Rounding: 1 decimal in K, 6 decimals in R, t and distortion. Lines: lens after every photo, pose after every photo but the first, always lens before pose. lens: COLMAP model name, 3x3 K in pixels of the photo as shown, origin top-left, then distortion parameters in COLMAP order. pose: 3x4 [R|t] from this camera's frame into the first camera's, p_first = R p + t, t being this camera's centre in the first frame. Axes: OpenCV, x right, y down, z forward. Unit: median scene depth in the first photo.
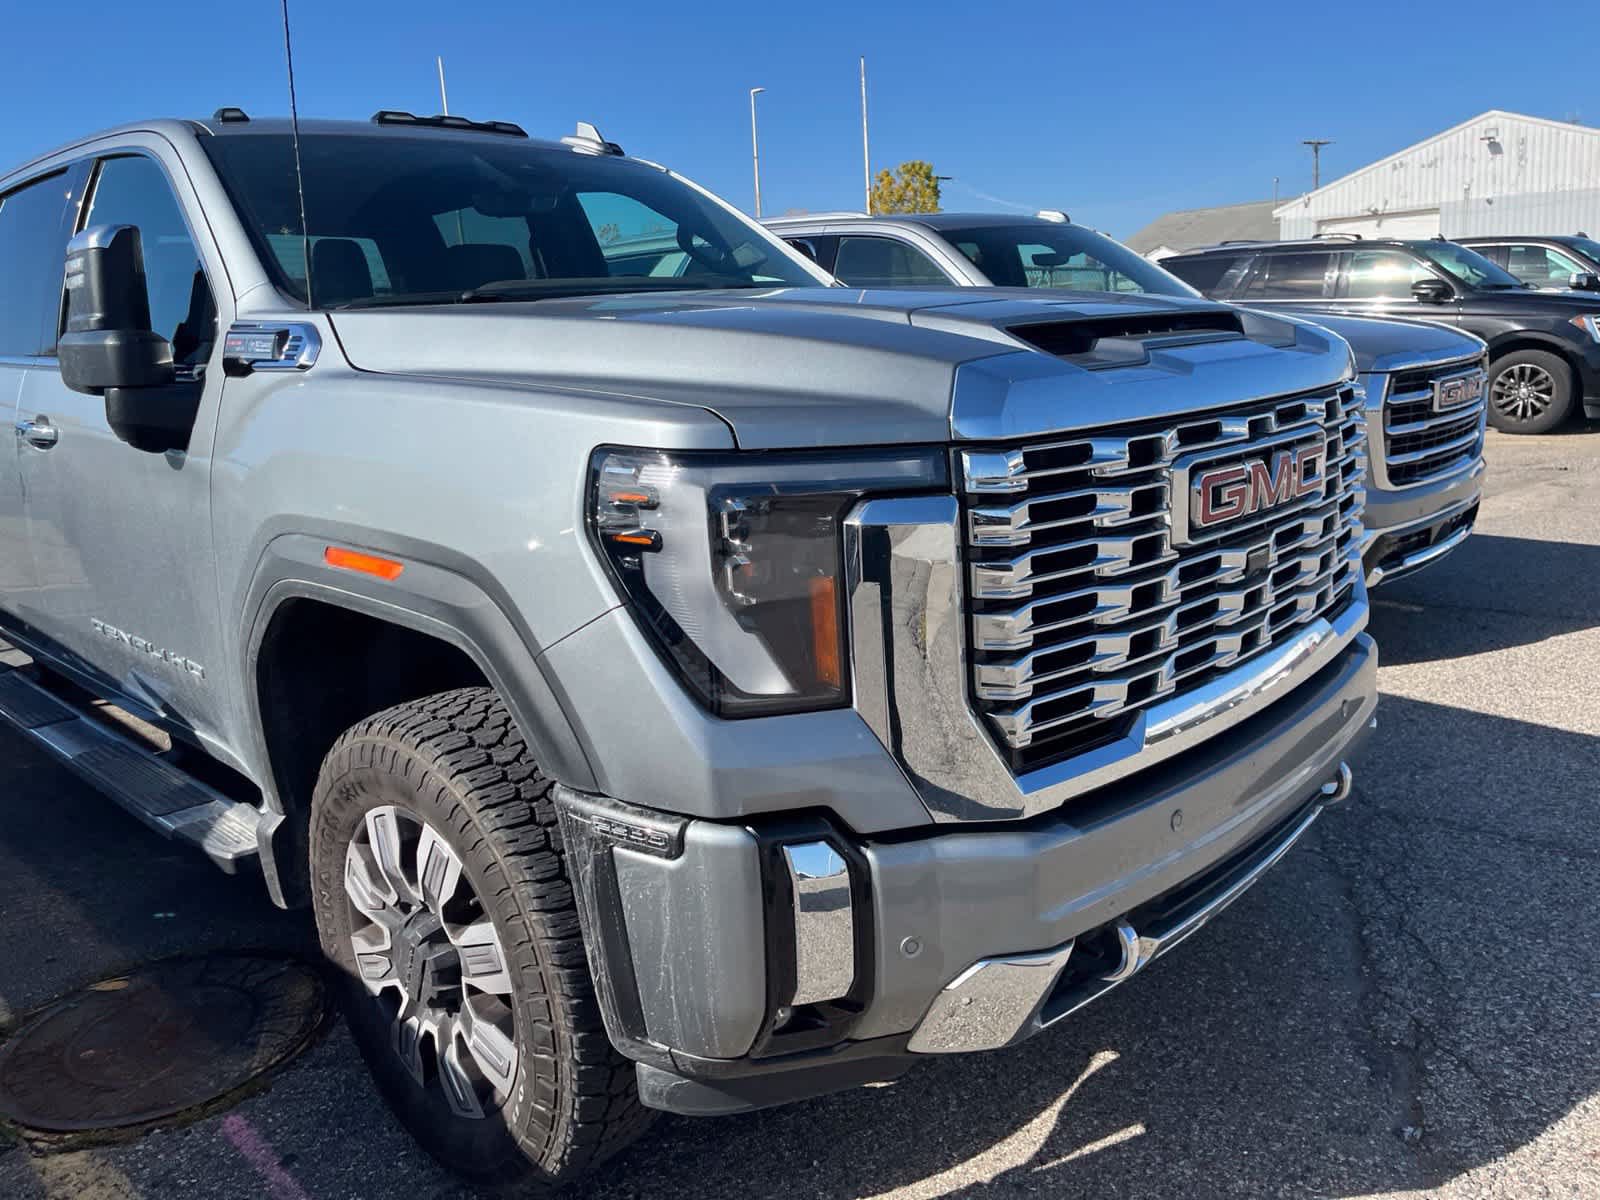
lens RADIAL K [[1222.2, 0, 780.9], [0, 1222.2, 602.0], [0, 0, 1]] dist [0.069830, -0.105392]
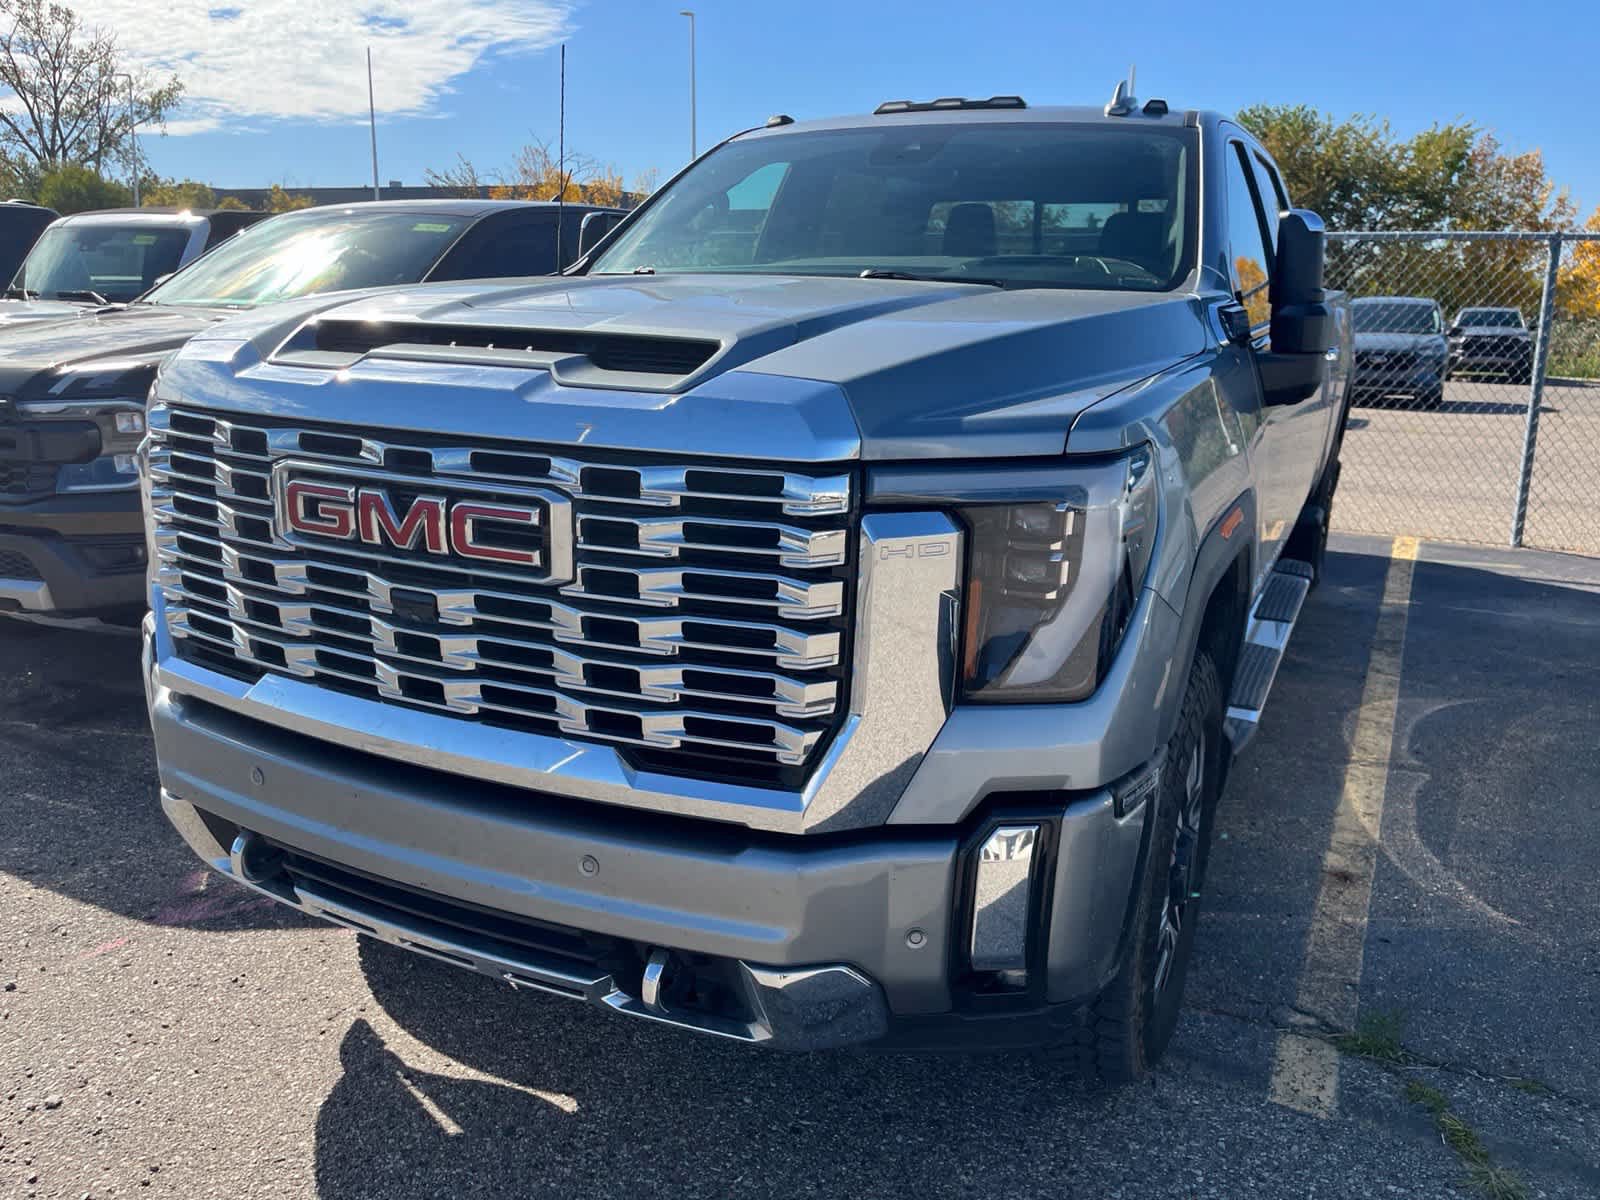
lens RADIAL K [[1197.2, 0, 785.5], [0, 1197.2, 577.8], [0, 0, 1]] dist [0.084262, -0.123922]
pose [[0.297944, 0.282521, -0.911818, 1.221366], [-0.243540, 0.946087, 0.213560, -0.296108], [0.922994, 0.158435, 0.350686, 0.889554]]
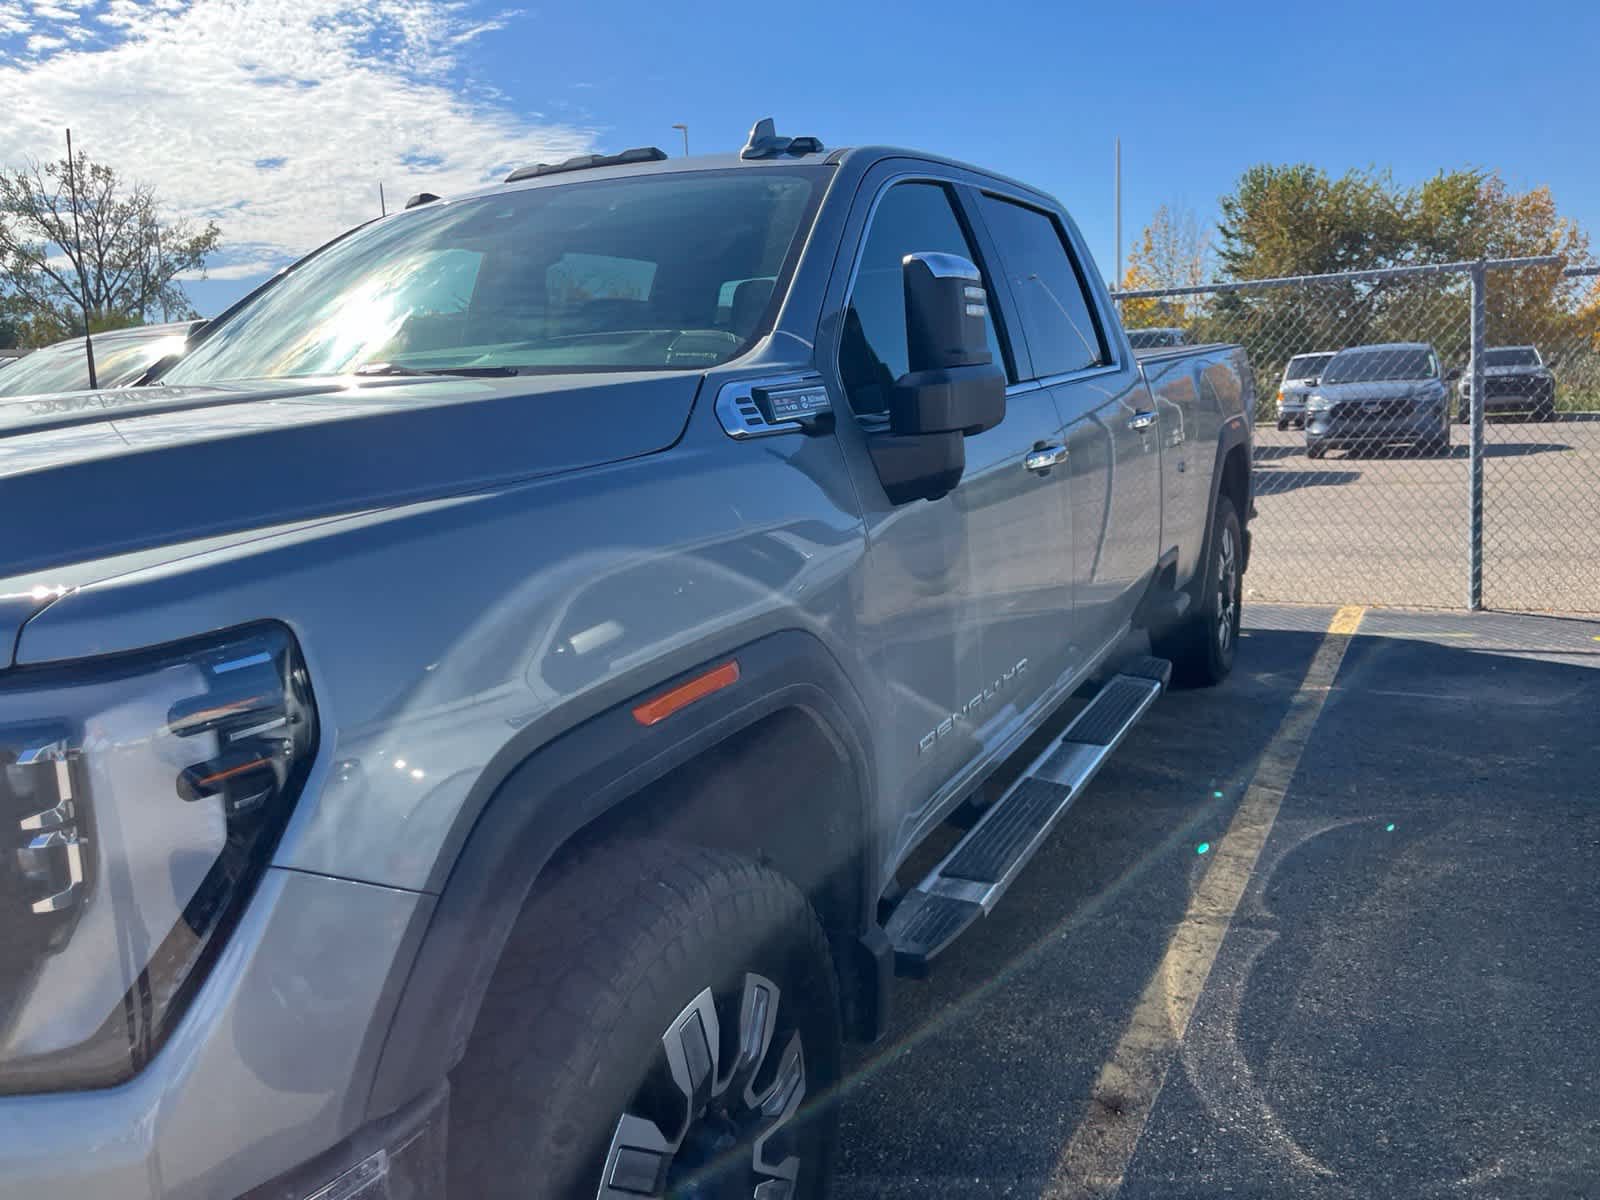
lens RADIAL K [[1196.3, 0, 776.9], [0, 1196.3, 559.7], [0, 0, 1]] dist [0.080817, -0.117152]
pose [[0.273725, 0.182675, -0.944301, 1.047107], [-0.172948, 0.975143, 0.138509, -0.397838], [0.946131, 0.125401, 0.298515, 1.431290]]
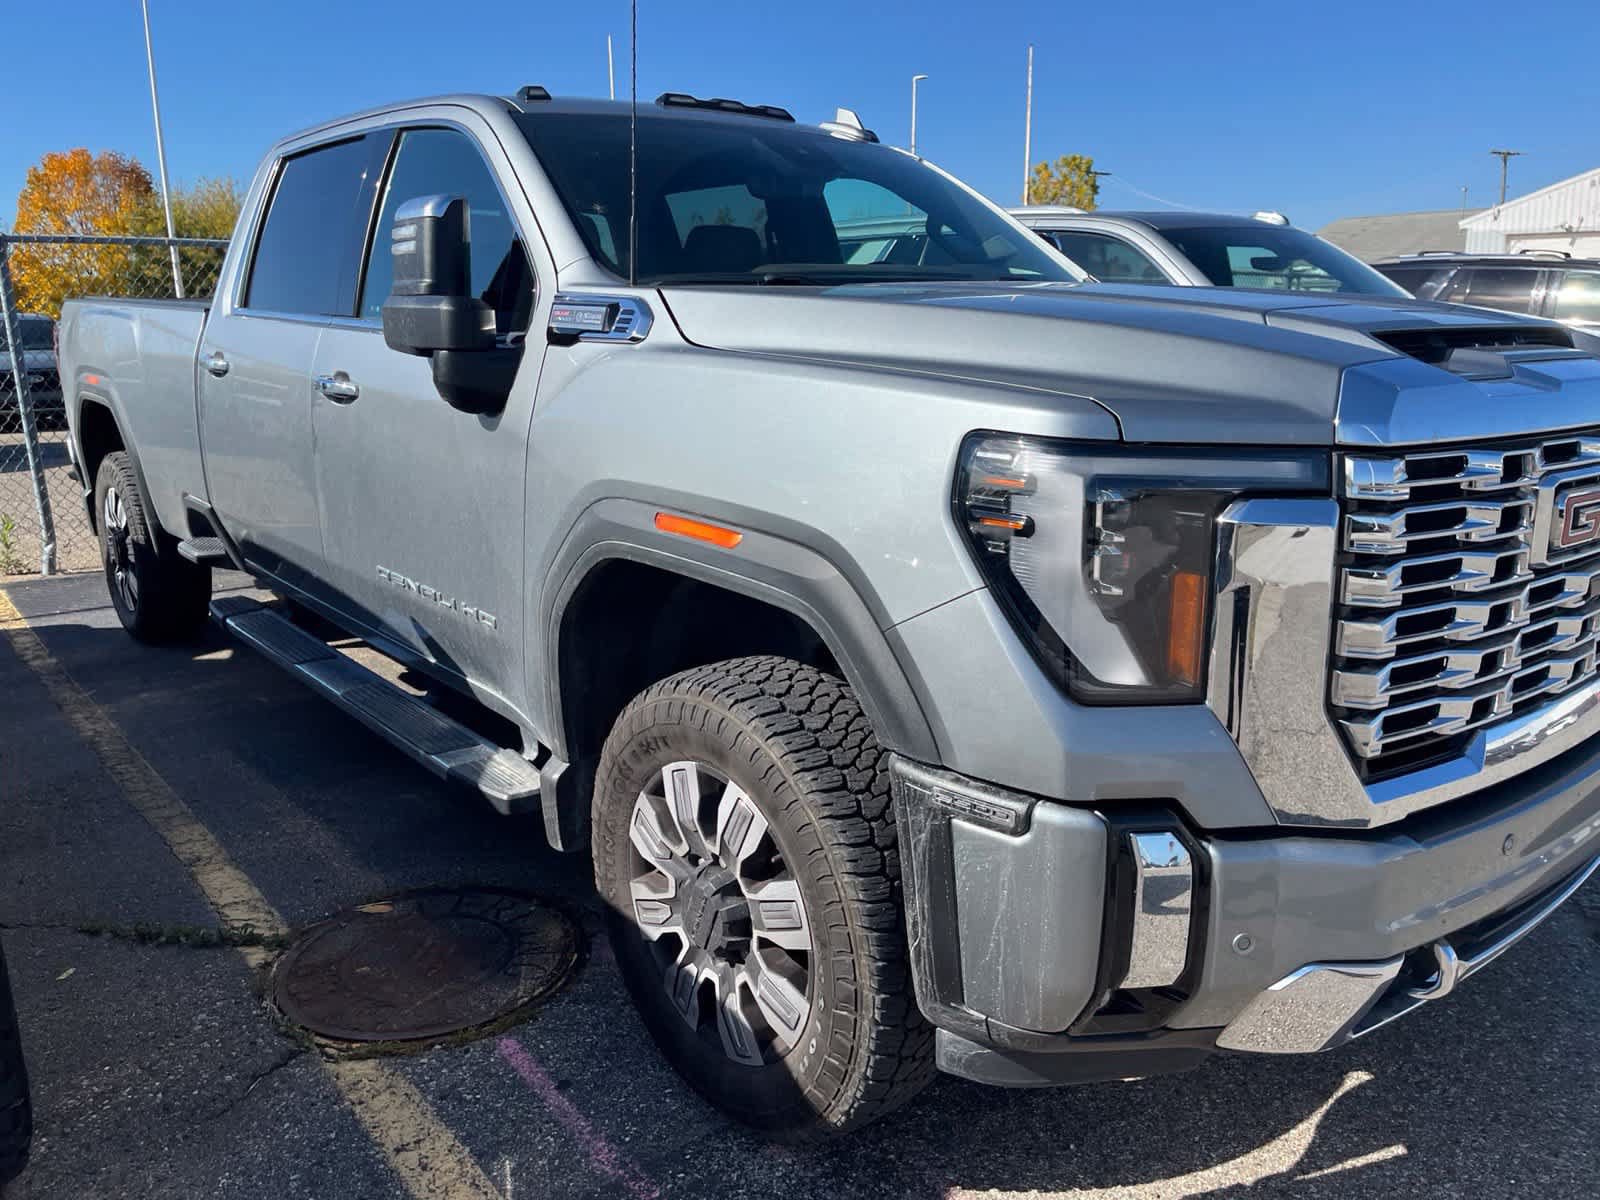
lens RADIAL K [[1221.0, 0, 782.4], [0, 1221.0, 617.0], [0, 0, 1]] dist [0.077114, -0.117264]
pose [[0.992451, 0.072247, -0.099104, -0.143963], [-0.070263, 0.997255, 0.023379, 0.011802], [0.100521, -0.016239, 0.994802, -0.031740]]
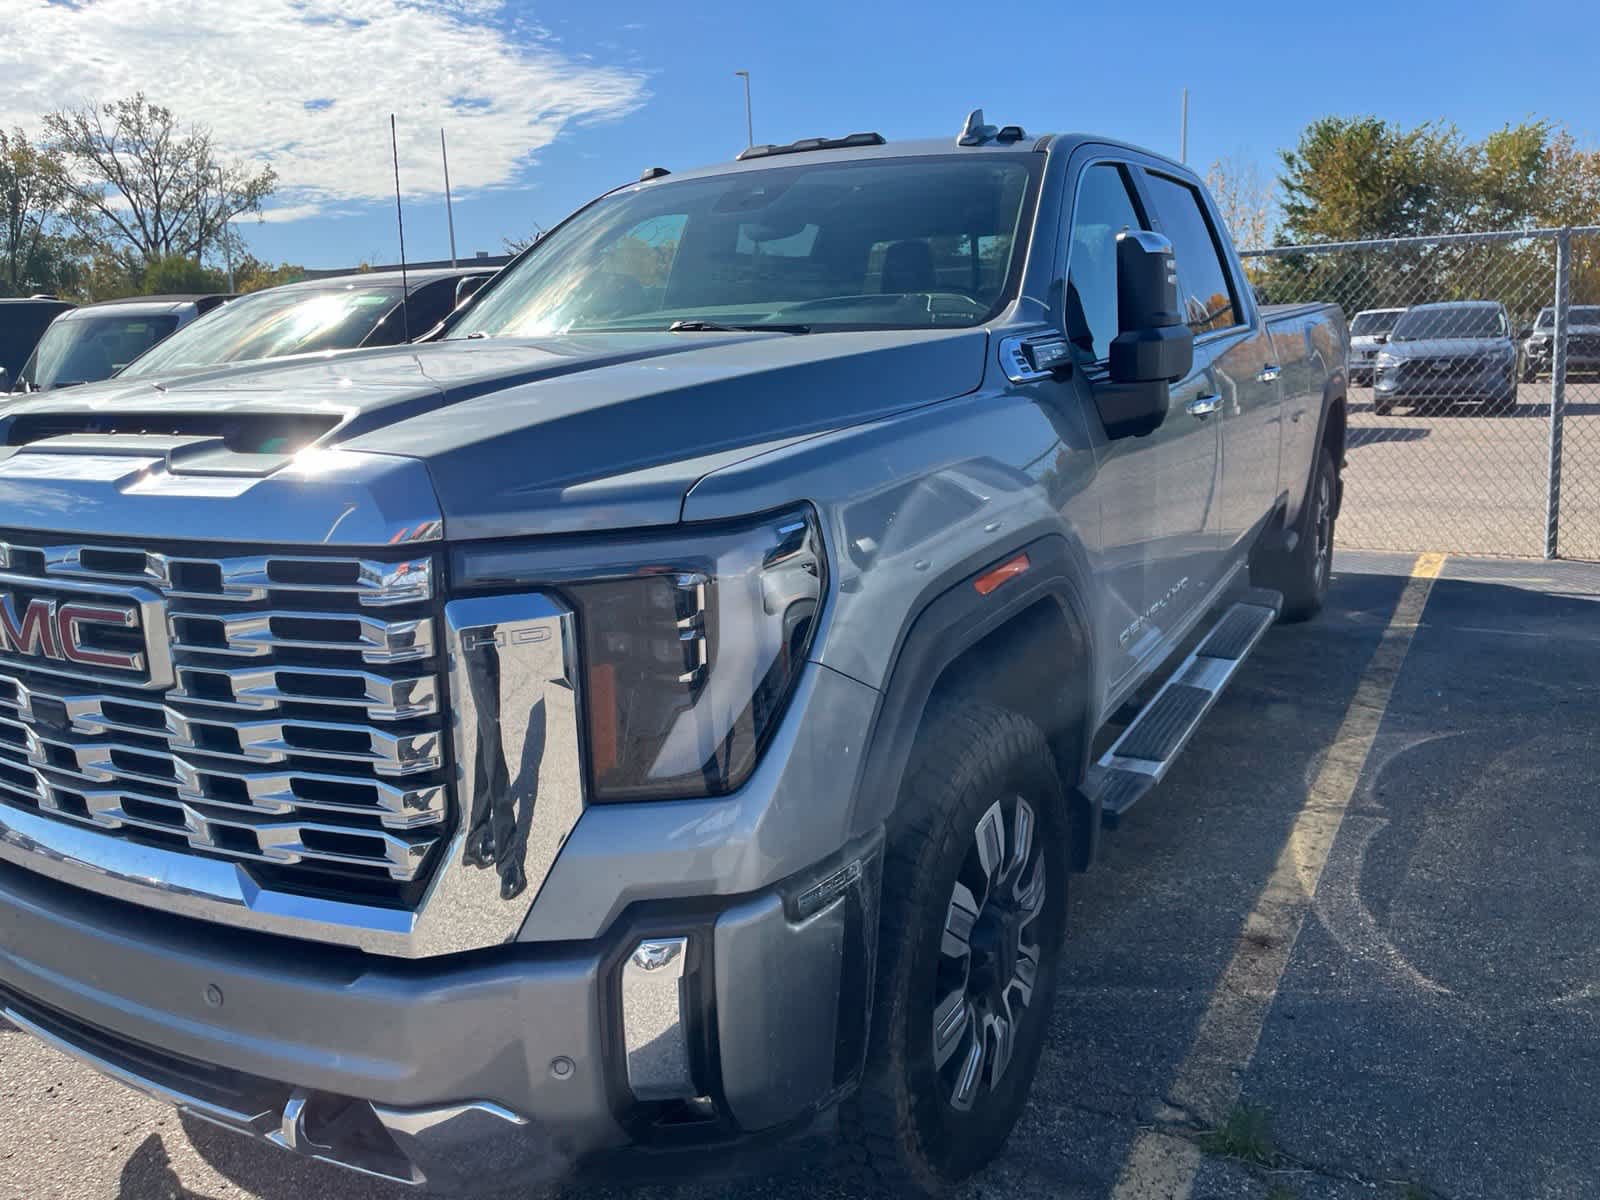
lens RADIAL K [[1193.3, 0, 794.5], [0, 1193.3, 561.2], [0, 0, 1]] dist [0.083691, -0.120416]
pose [[0.248366, 0.226275, -0.941867, 1.223973], [-0.184553, 0.965577, 0.183305, -0.366167], [0.950923, 0.128298, 0.281576, 1.178021]]
